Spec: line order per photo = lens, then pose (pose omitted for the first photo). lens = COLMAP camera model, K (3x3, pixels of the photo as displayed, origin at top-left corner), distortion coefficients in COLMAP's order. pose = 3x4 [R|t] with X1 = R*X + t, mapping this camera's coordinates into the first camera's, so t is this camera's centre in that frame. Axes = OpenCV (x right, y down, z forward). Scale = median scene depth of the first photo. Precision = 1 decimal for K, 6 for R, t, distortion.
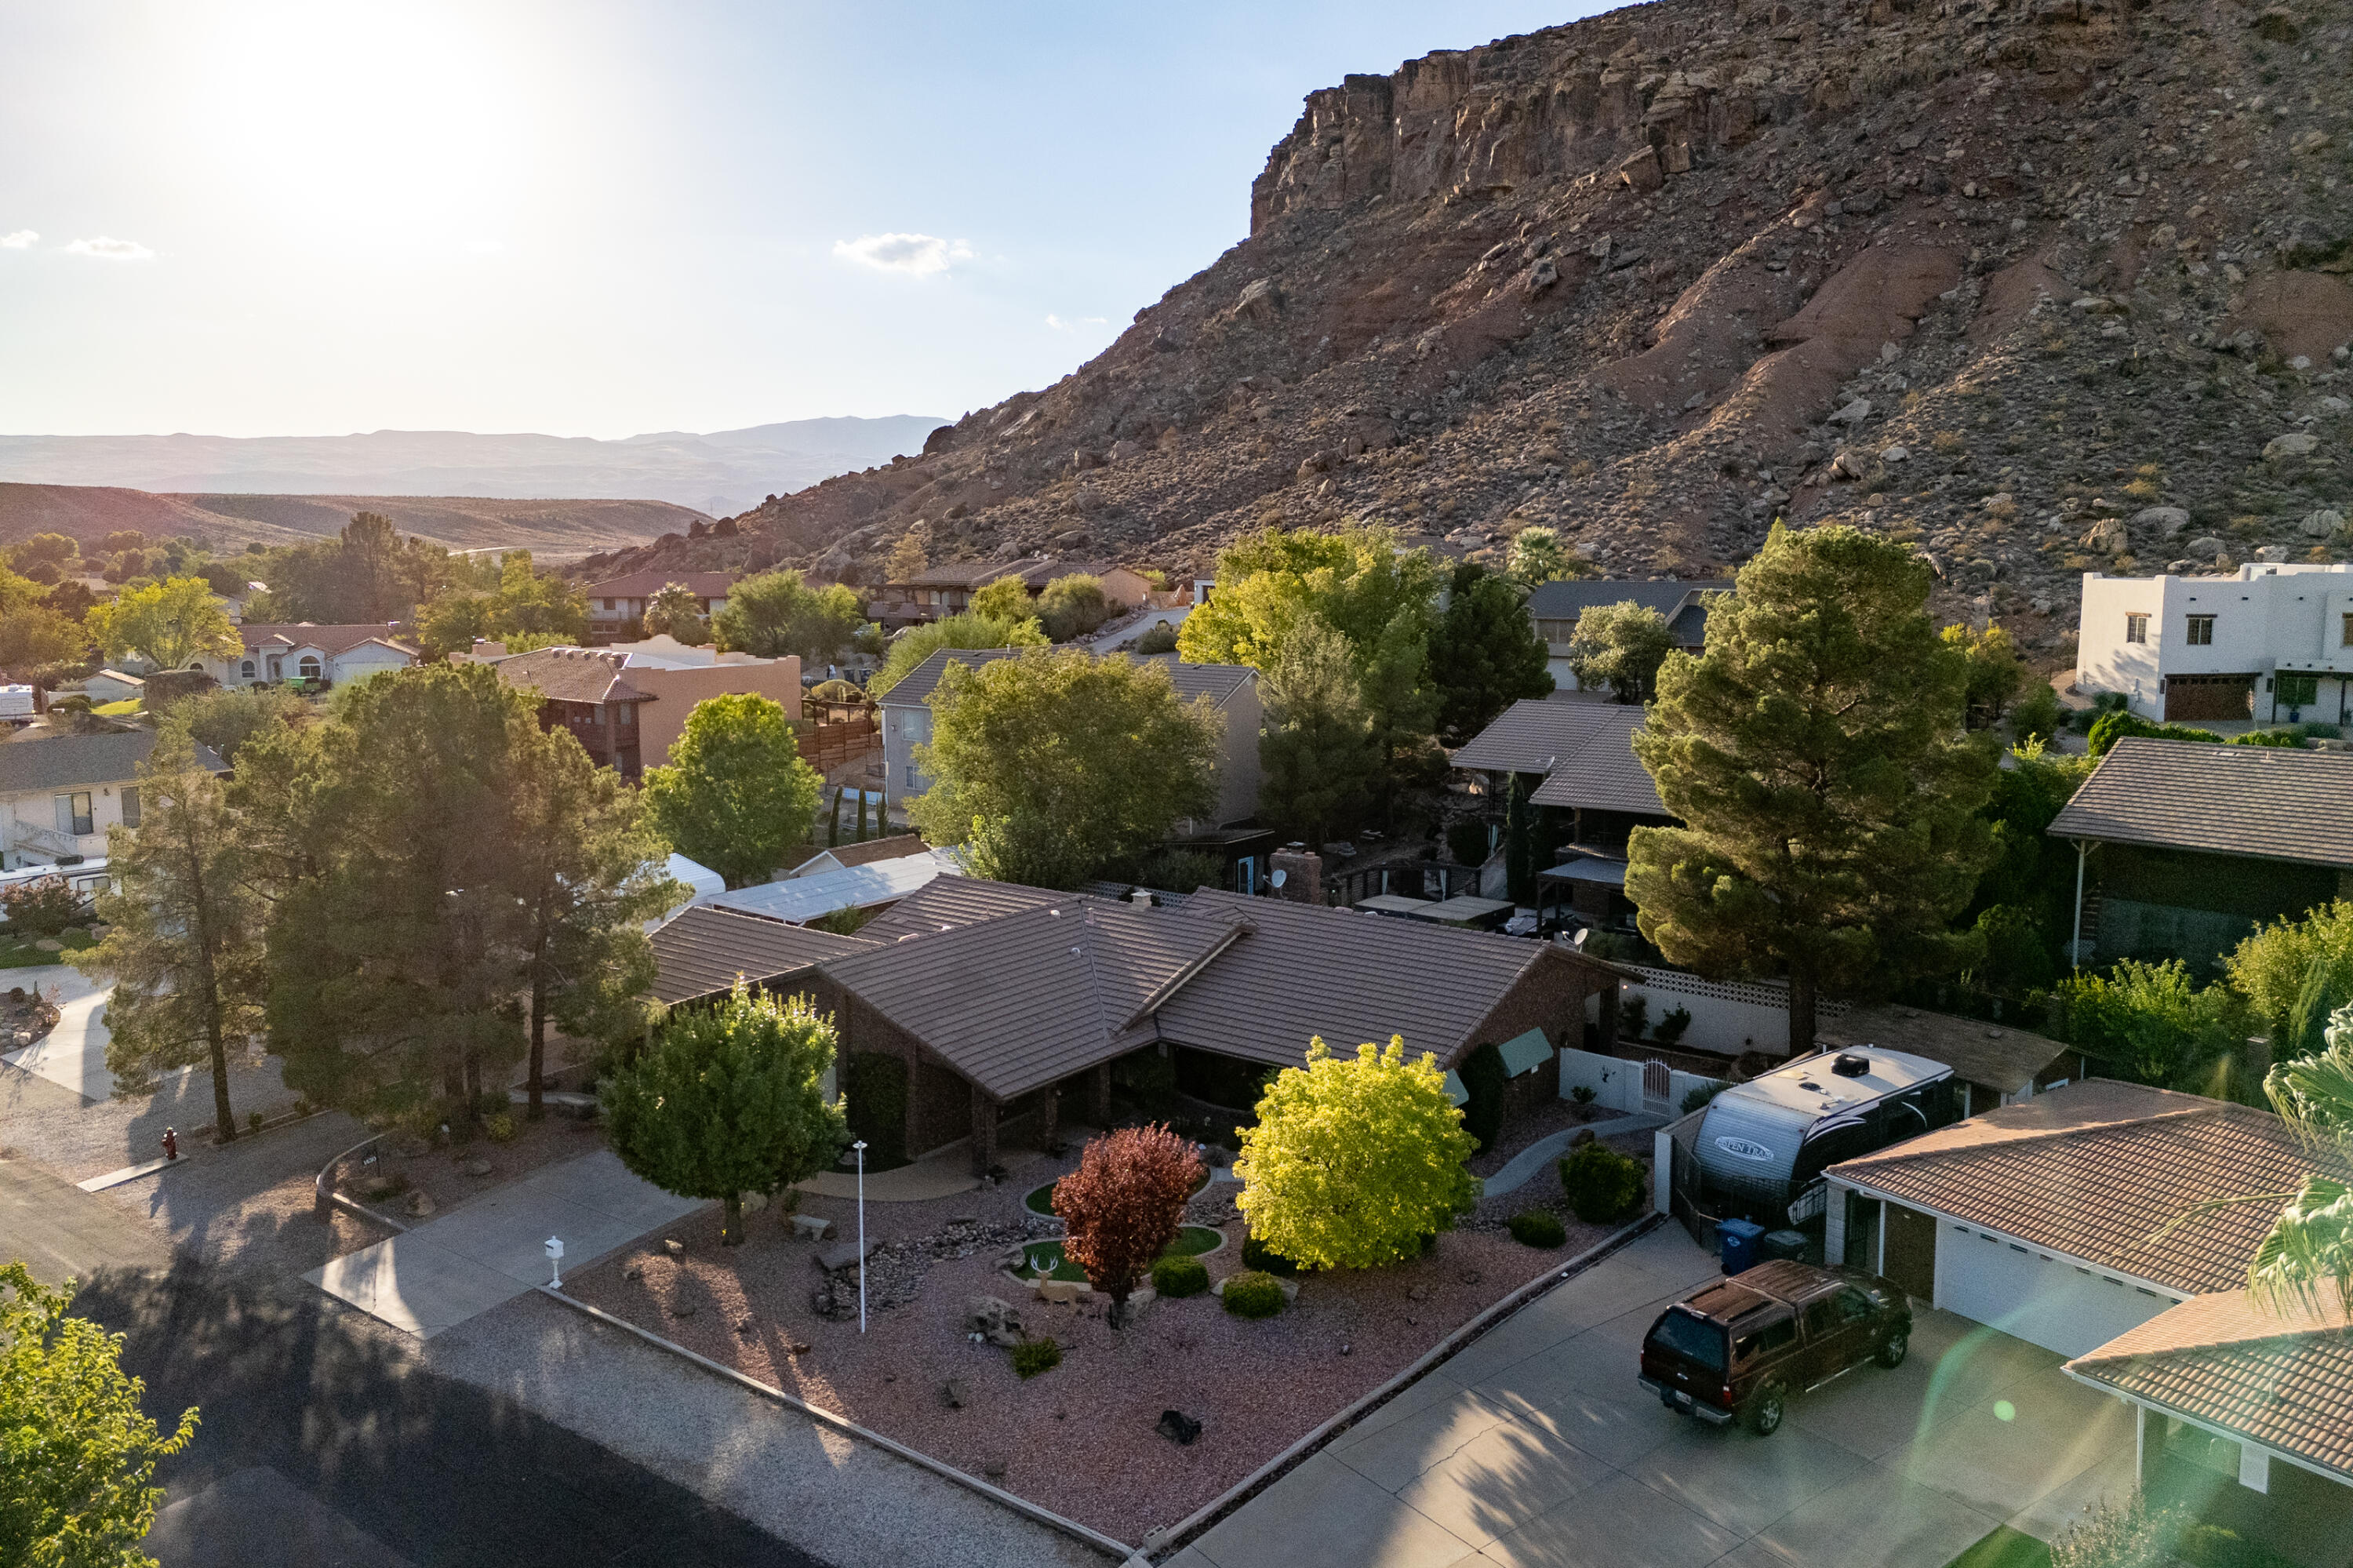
lens RADIAL K [[1750.0, 0, 1176.5], [0, 1750.0, 784.0], [0, 0, 1]] dist [0.041290, -0.057545]
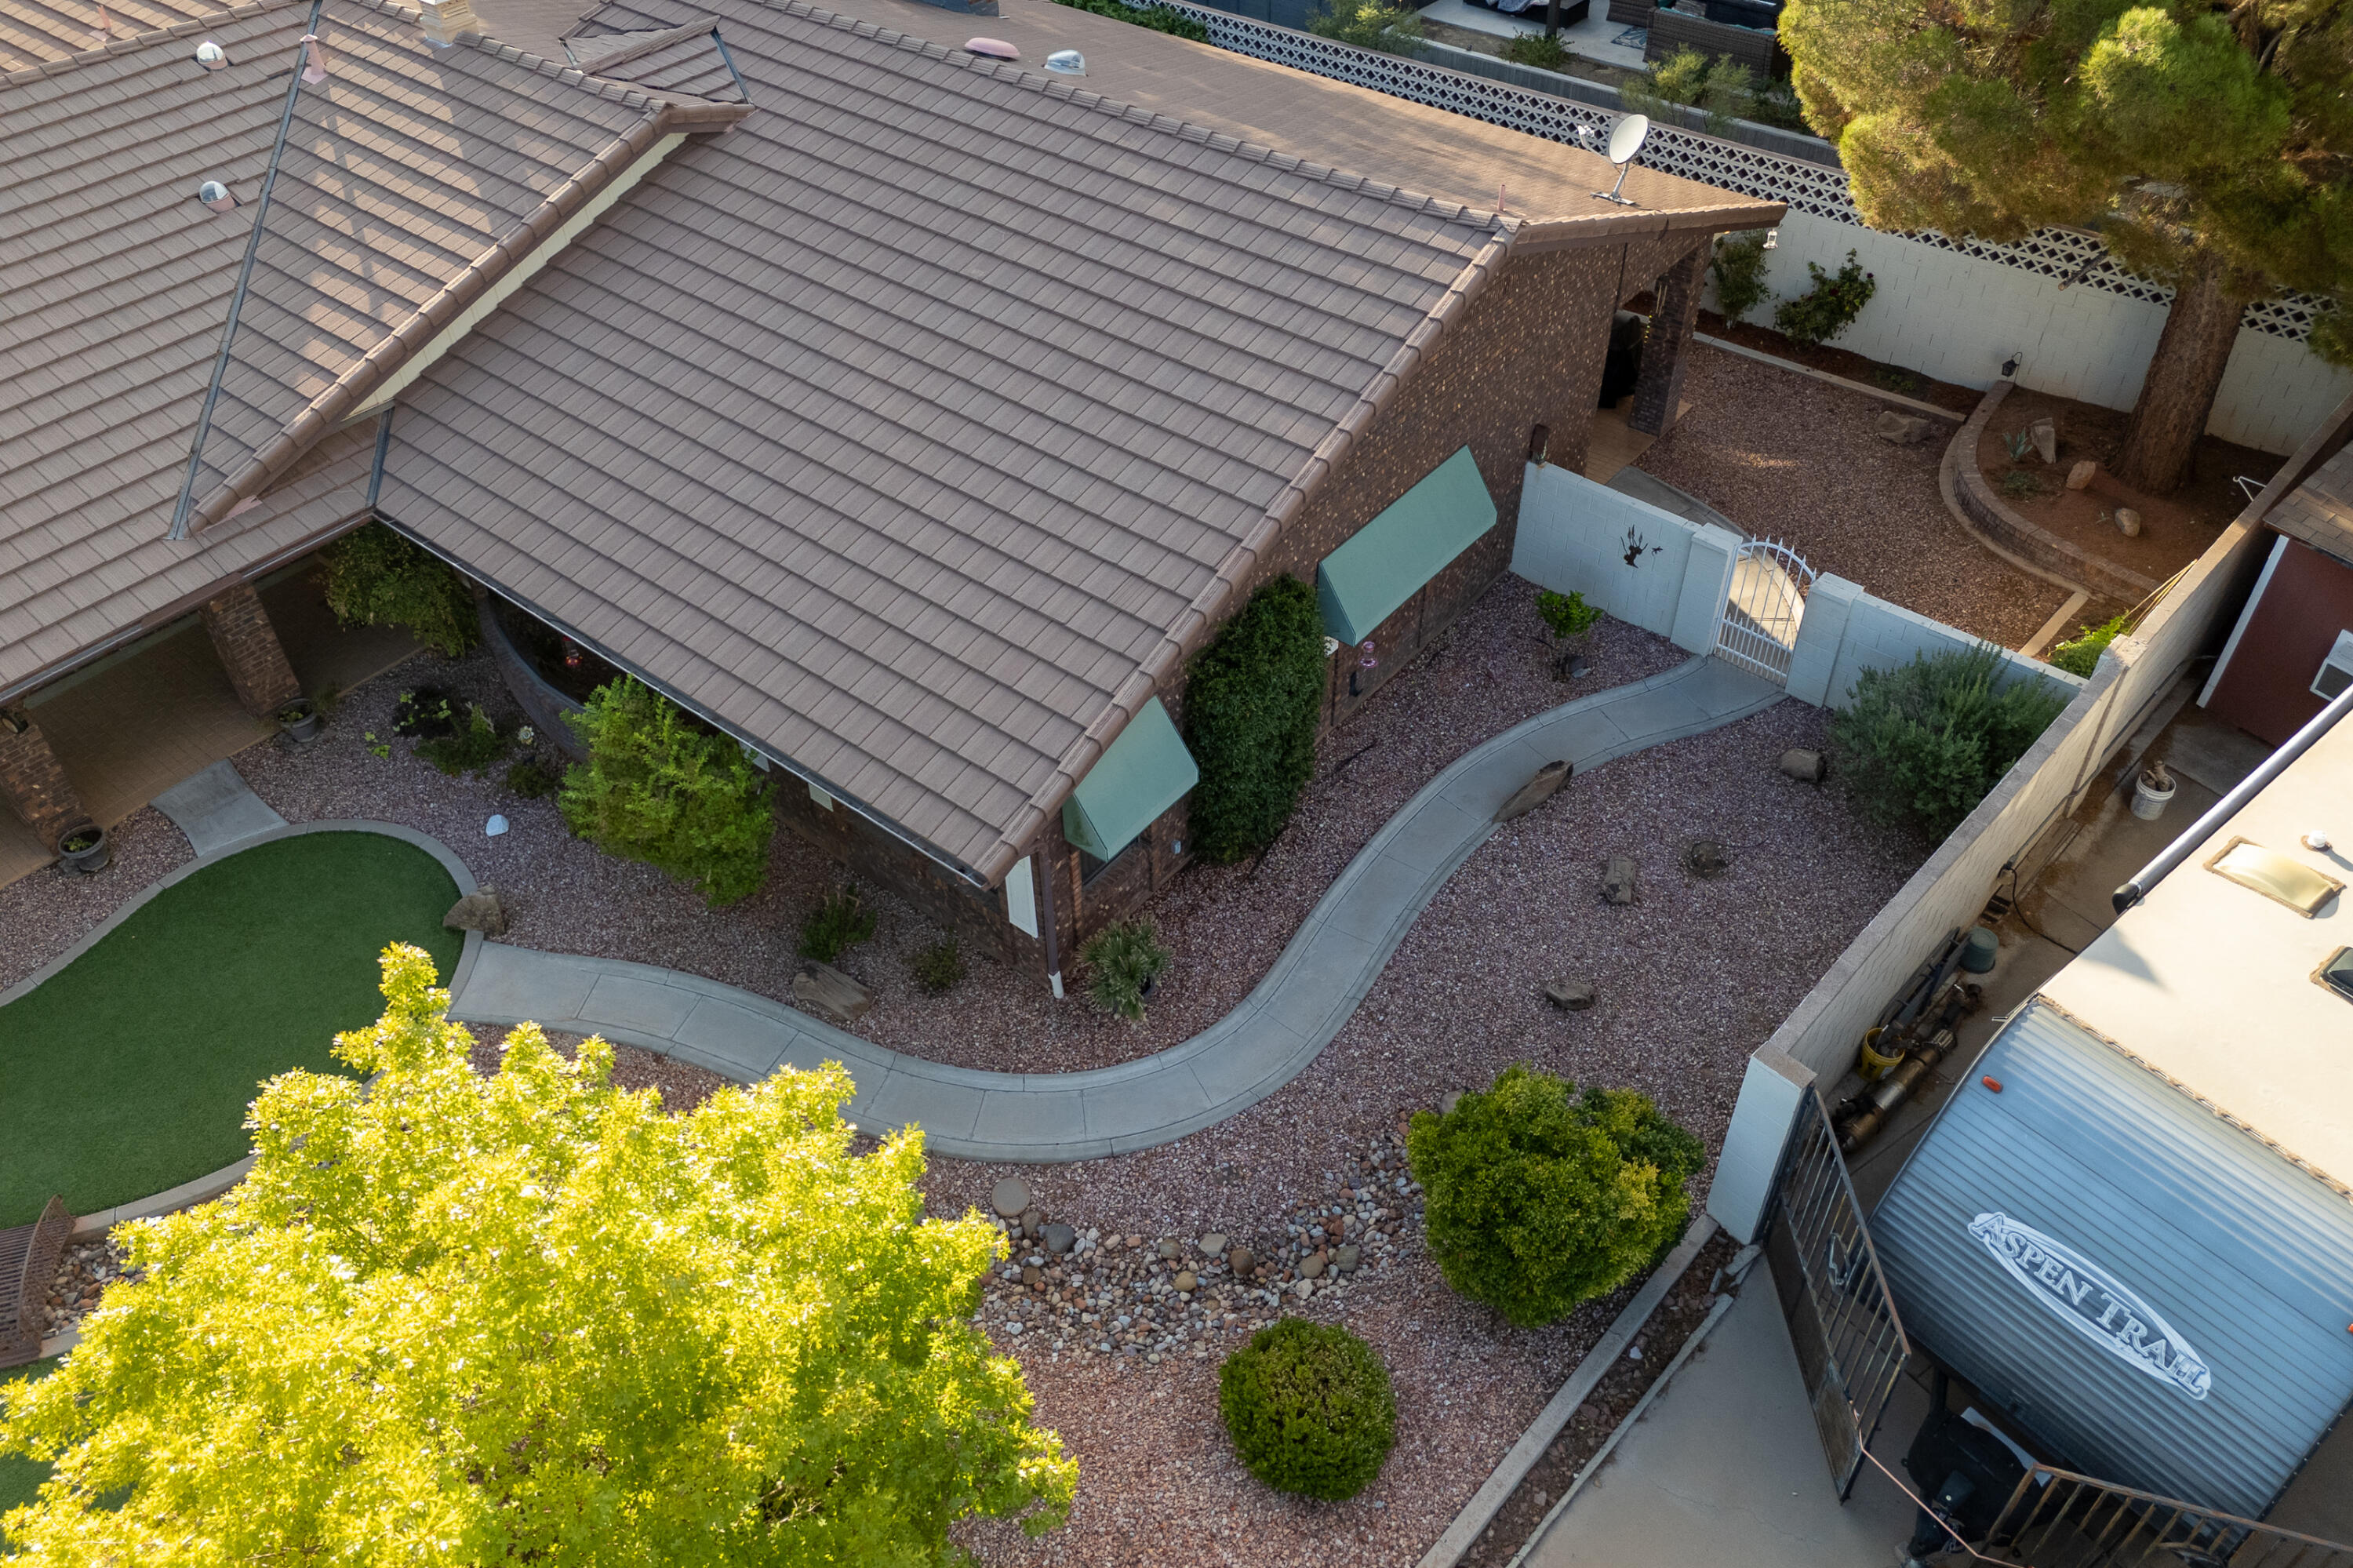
lens RADIAL K [[1750.0, 0, 1176.5], [0, 1750.0, 784.0], [0, 0, 1]] dist [0.041290, -0.057545]
pose [[0.999667, -0.002888, -0.025626, 0.045317], [0.016570, 0.833352, 0.552495, -0.000537], [0.019760, -0.552736, 0.833122, 0.191451]]
